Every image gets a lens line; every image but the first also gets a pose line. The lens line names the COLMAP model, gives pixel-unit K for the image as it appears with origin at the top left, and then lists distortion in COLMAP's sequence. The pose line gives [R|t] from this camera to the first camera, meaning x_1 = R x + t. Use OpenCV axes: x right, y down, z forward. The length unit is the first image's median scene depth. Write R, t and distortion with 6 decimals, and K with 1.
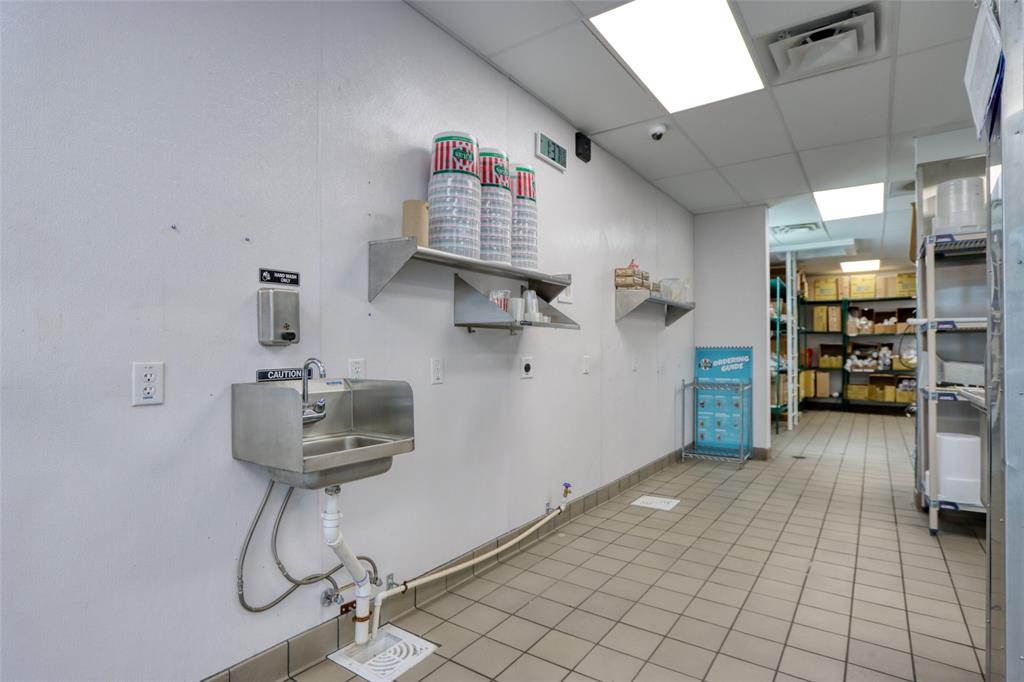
lens RADIAL K [[518.5, 0, 513.6], [0, 518.5, 349.8], [0, 0, 1]] dist [-0.014324, 0.001694]
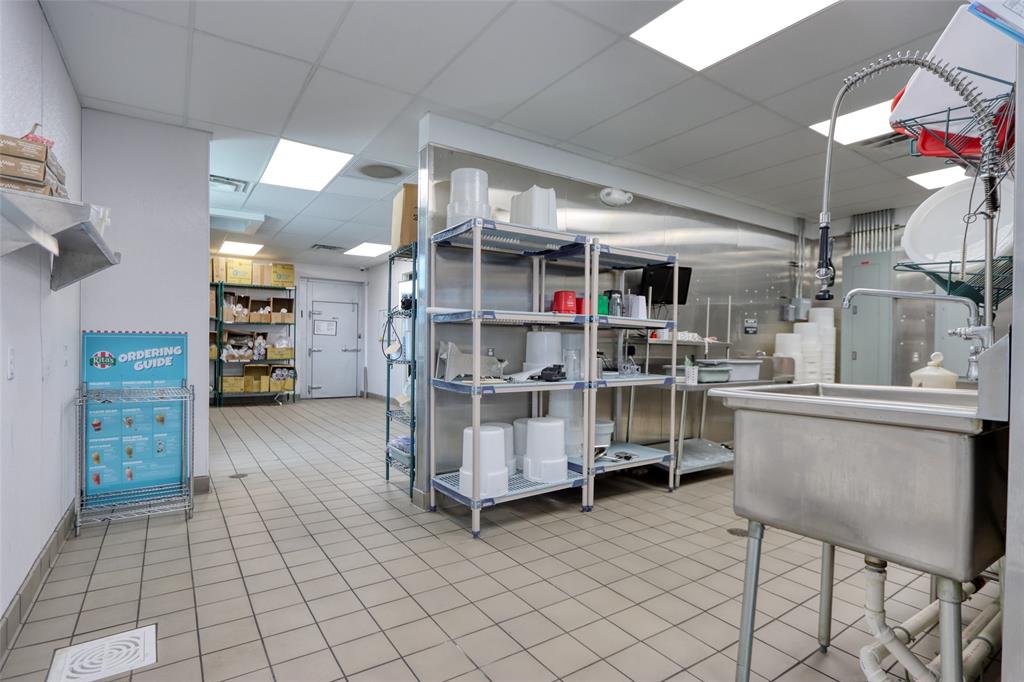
lens RADIAL K [[510.4, 0, 515.9], [0, 510.4, 349.4], [0, 0, 1]] dist [-0.014345, 0.002151]
pose [[0.354948, -0.006744, 0.934862, -0.009558], [-0.013674, 0.999830, 0.012404, 0.001016], [-0.934786, -0.017186, 0.354796, 0.208191]]
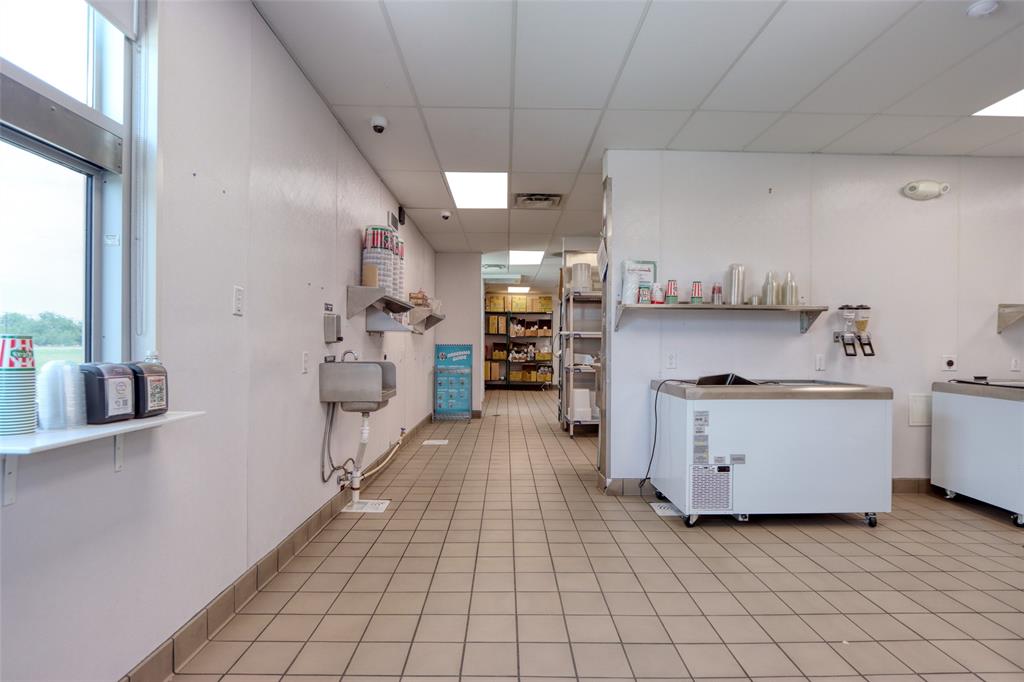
lens RADIAL K [[510.4, 0, 515.9], [0, 510.4, 349.4], [0, 0, 1]] dist [-0.014345, 0.002151]
pose [[0.807860, 0.003858, 0.589361, -0.192006], [-0.008797, 0.999946, 0.005513, -0.000590], [-0.589308, -0.009639, 0.807851, -0.174531]]
